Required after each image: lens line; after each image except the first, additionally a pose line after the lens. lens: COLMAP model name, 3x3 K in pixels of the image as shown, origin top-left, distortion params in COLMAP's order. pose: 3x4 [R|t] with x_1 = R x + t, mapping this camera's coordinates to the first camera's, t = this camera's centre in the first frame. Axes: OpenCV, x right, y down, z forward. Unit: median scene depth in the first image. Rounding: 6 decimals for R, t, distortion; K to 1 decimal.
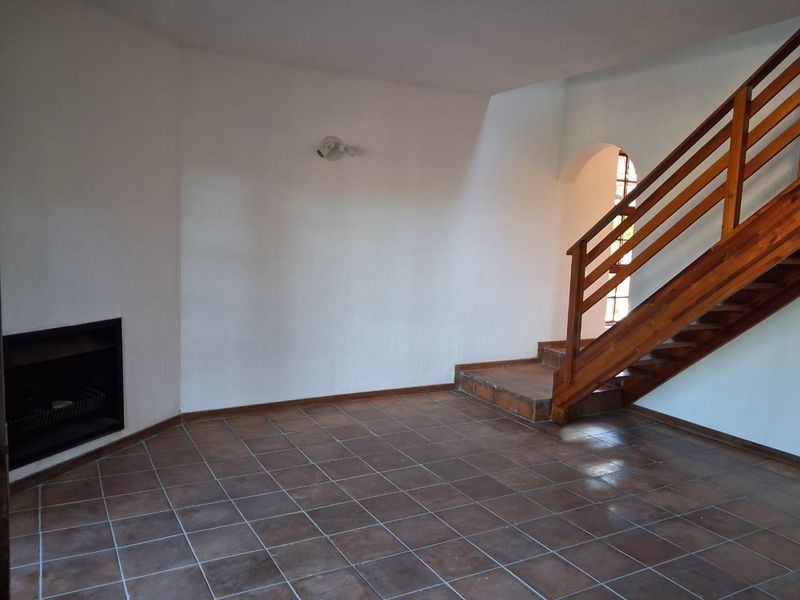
lens RADIAL K [[626.7, 0, 400.8], [0, 626.7, 300.8], [0, 0, 1]] dist [0.024685, -0.060572]
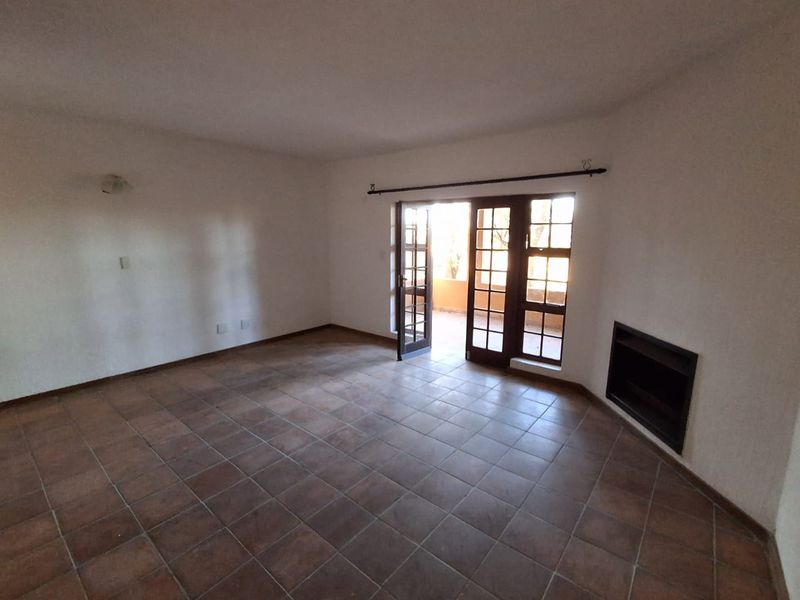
lens RADIAL K [[366.3, 0, 401.6], [0, 366.3, 299.7], [0, 0, 1]] dist [0.002154, -0.000334]
pose [[-0.932243, 0.018795, -0.361345, 0.279907], [-0.079402, 0.963682, 0.254974, -0.219474], [0.353014, 0.266389, -0.896893, 1.699349]]
